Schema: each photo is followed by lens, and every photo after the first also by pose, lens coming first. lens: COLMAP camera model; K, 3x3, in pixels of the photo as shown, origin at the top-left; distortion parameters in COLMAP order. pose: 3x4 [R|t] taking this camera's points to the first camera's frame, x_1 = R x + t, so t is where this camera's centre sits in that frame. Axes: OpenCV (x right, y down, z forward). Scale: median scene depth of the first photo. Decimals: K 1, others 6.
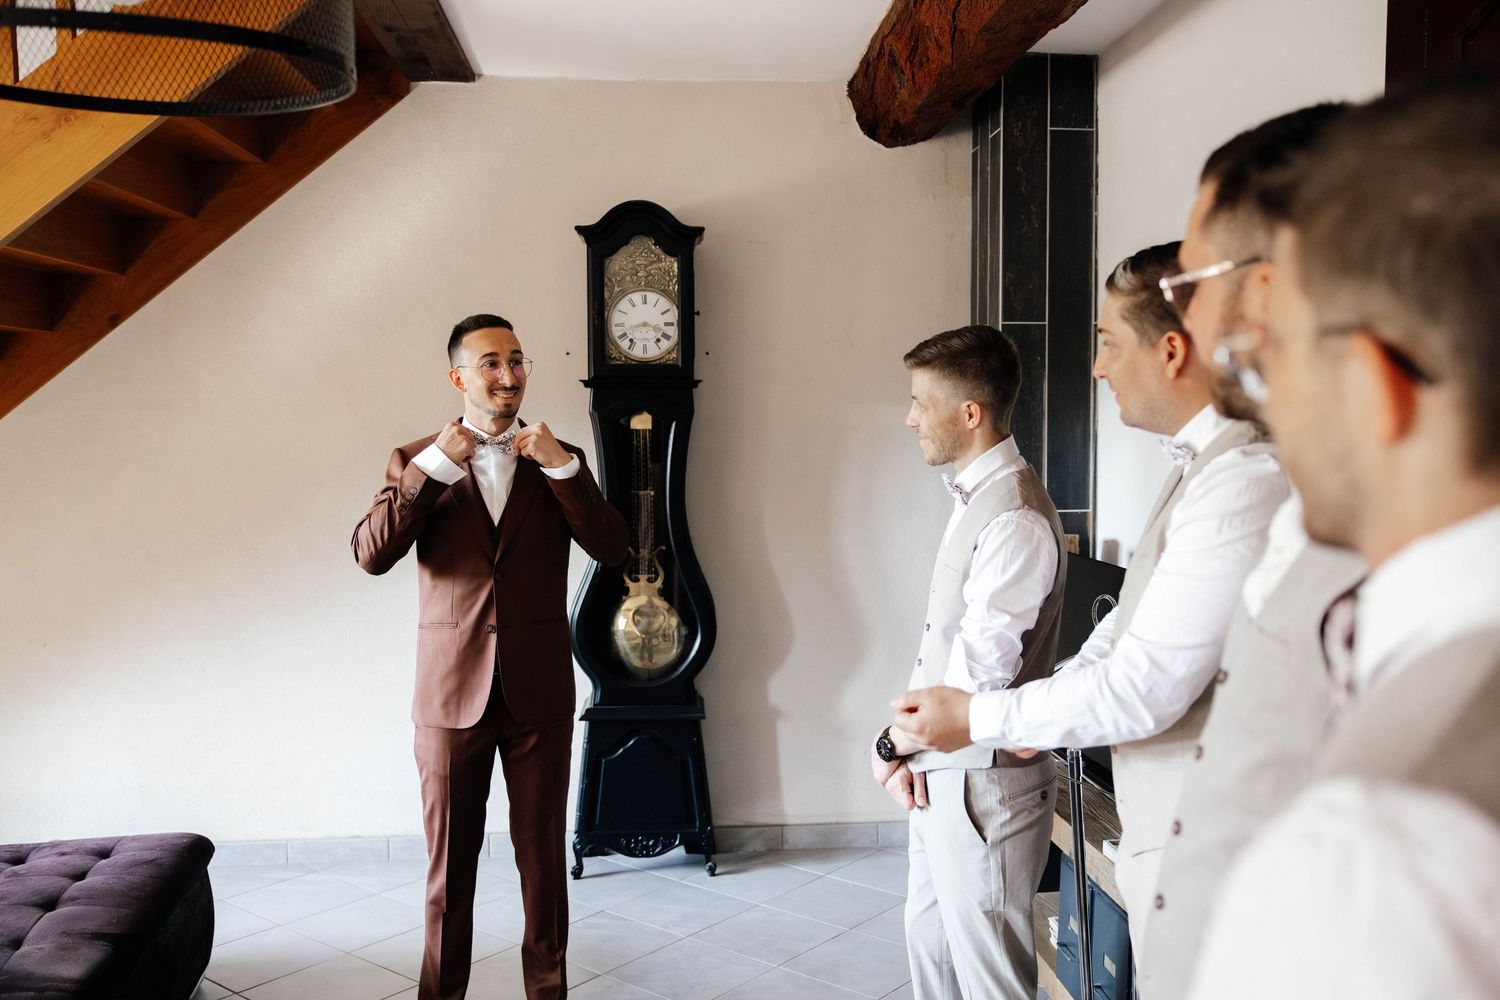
lens RADIAL K [[1323.9, 0, 794.2], [0, 1323.9, 499.8], [0, 0, 1]] dist [-0.014521, -0.011710]
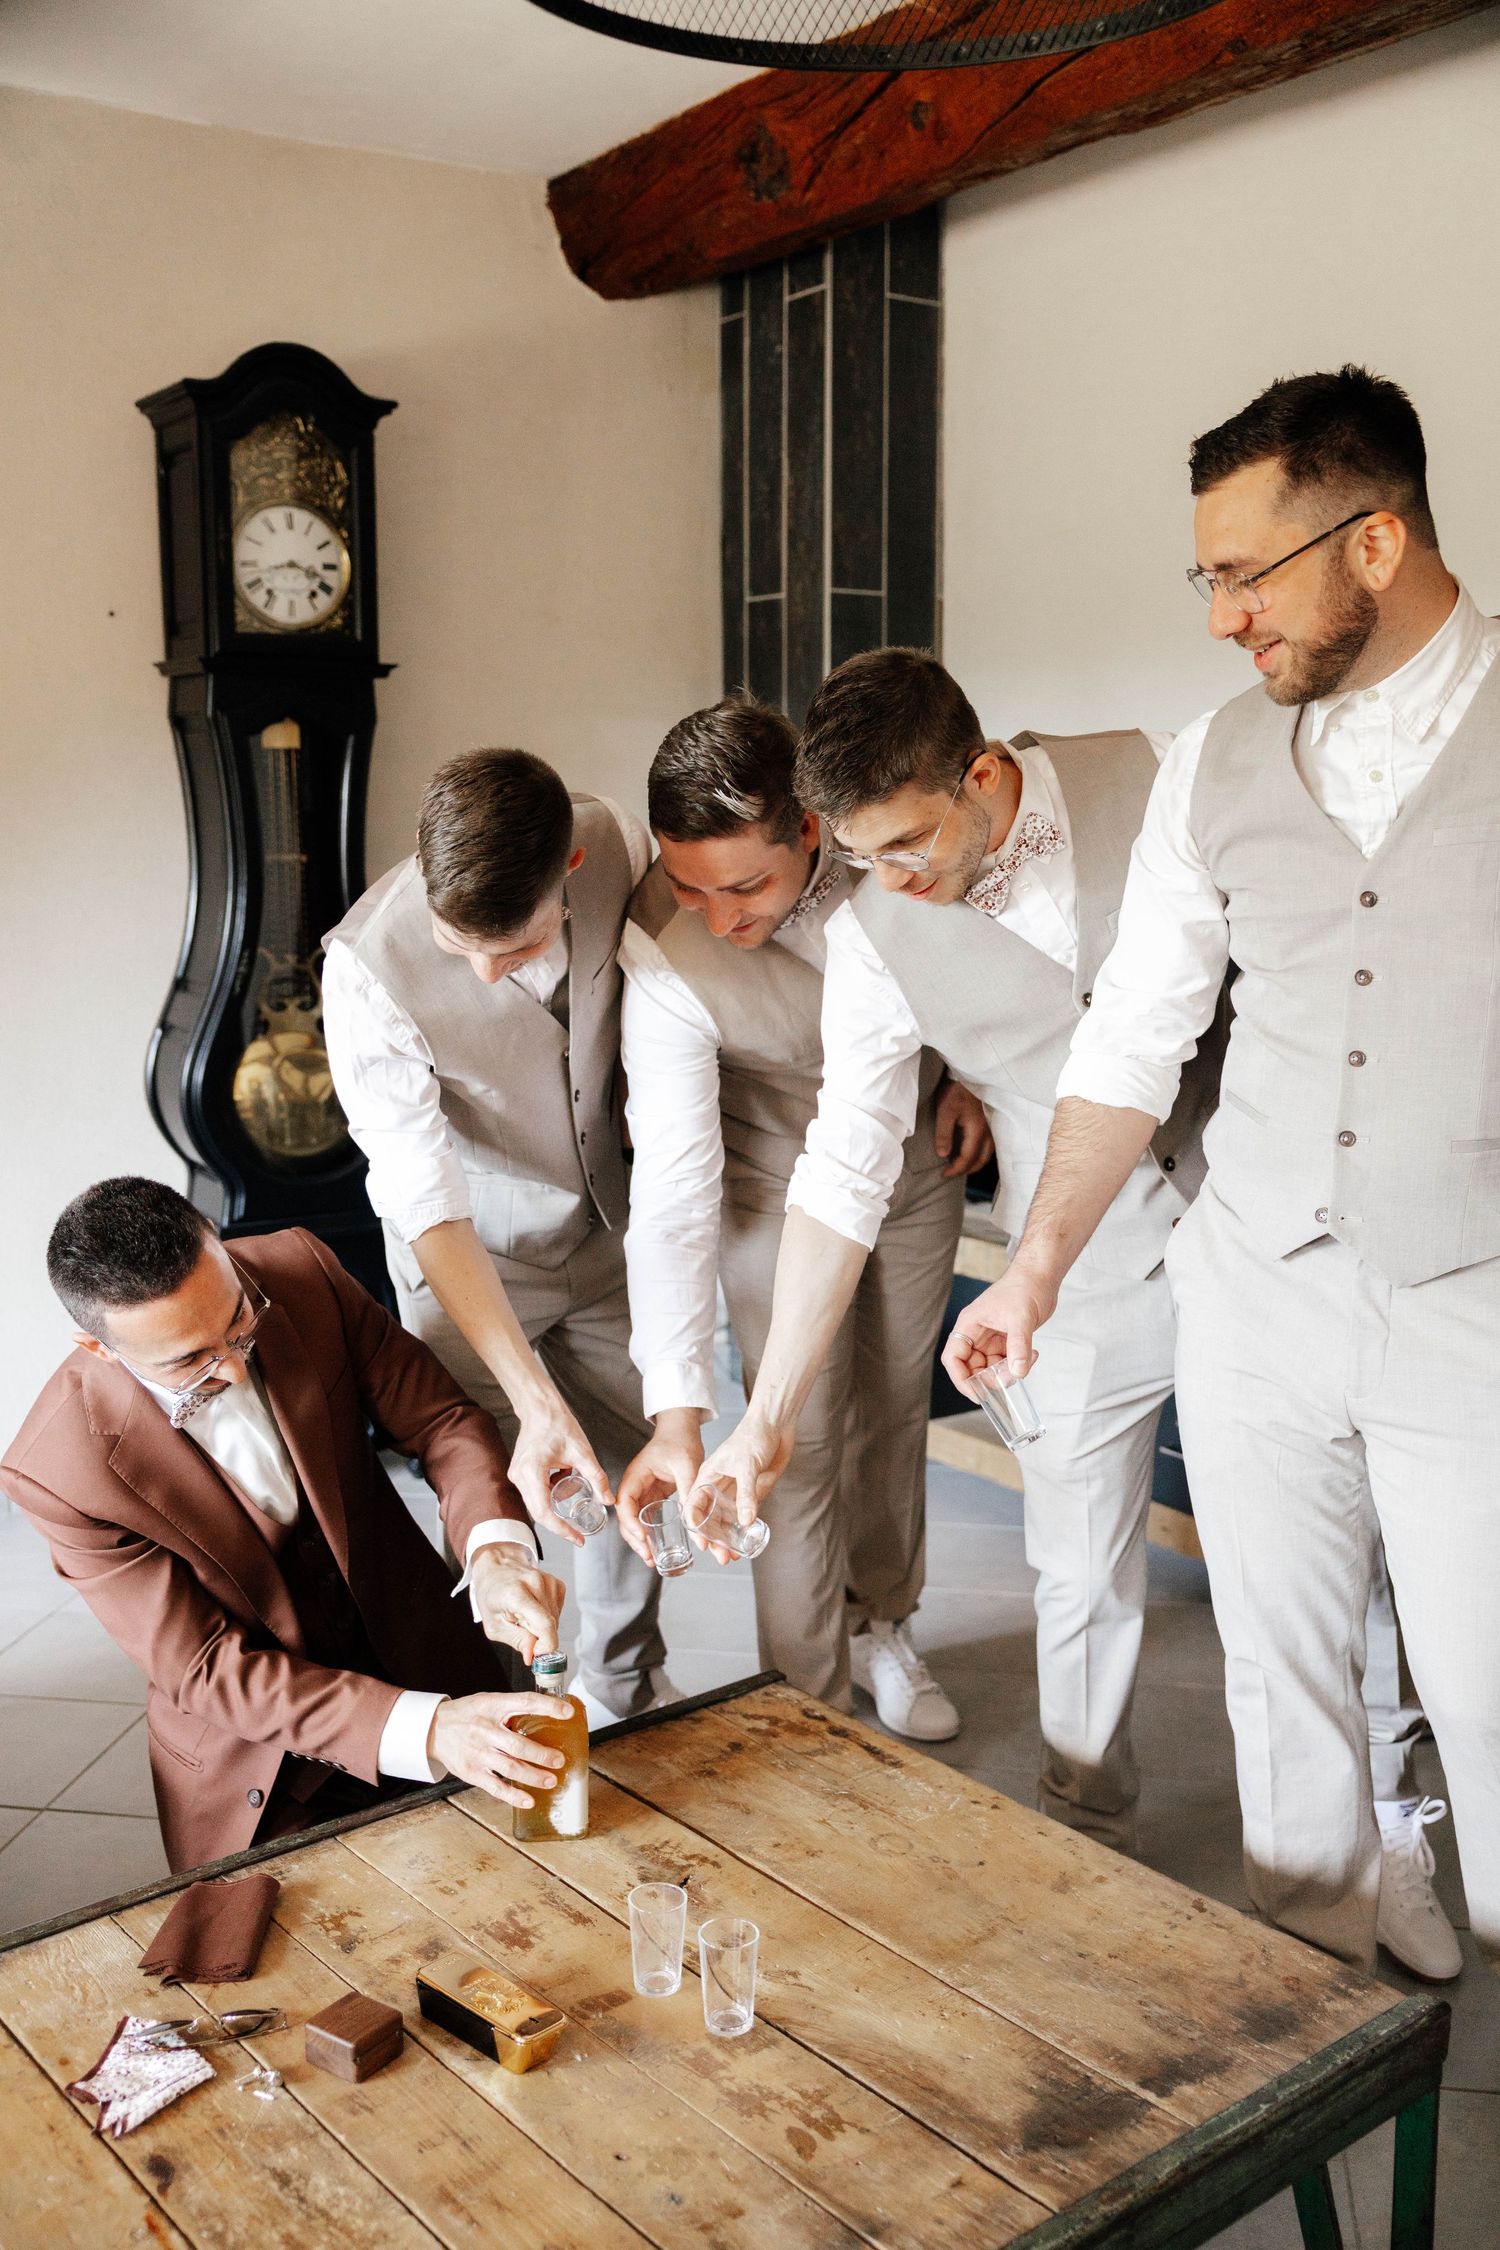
lens RADIAL K [[2092.9, 0, 742.9], [0, 2092.9, 1133.0], [0, 0, 1]] dist [-0.017160, 0.000000]
pose [[0.881977, -0.073642, 0.465503, -0.384445], [0.028687, 0.994274, 0.102940, 0.026923], [-0.470418, -0.077437, 0.879039, 0.080197]]
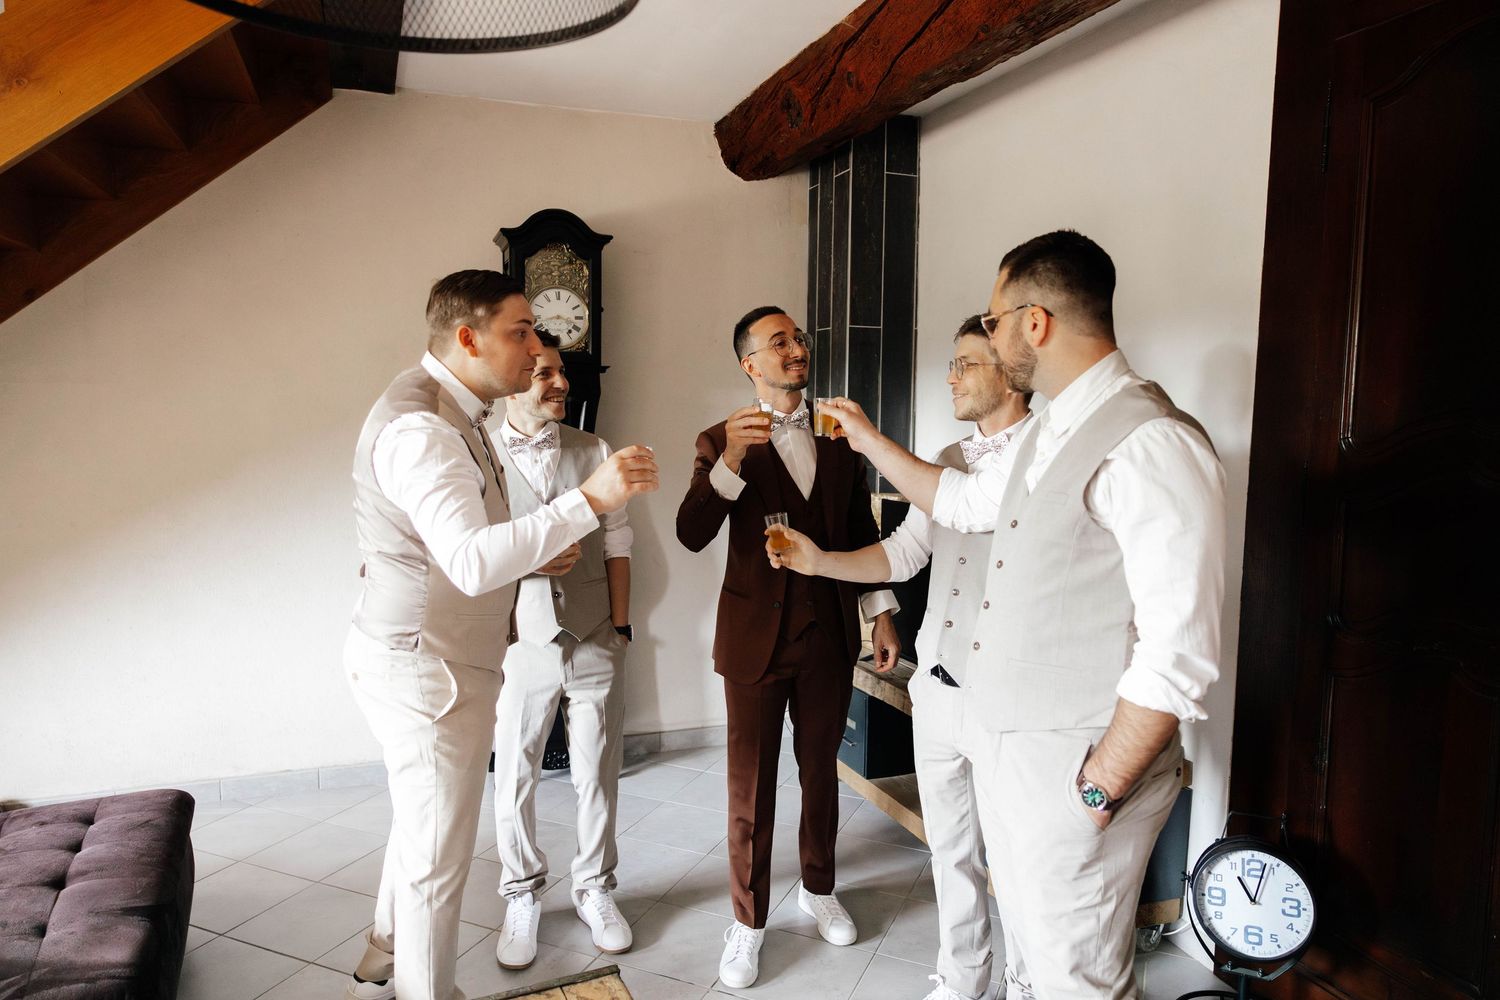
lens RADIAL K [[982.3, 0, 756.7], [0, 982.3, 497.1], [0, 0, 1]] dist [-0.008430, -0.004016]
pose [[0.966457, -0.010593, 0.256610, -0.167945], [0.001517, 0.999367, 0.035542, -0.004653], [-0.256824, -0.033961, 0.965861, 0.113983]]
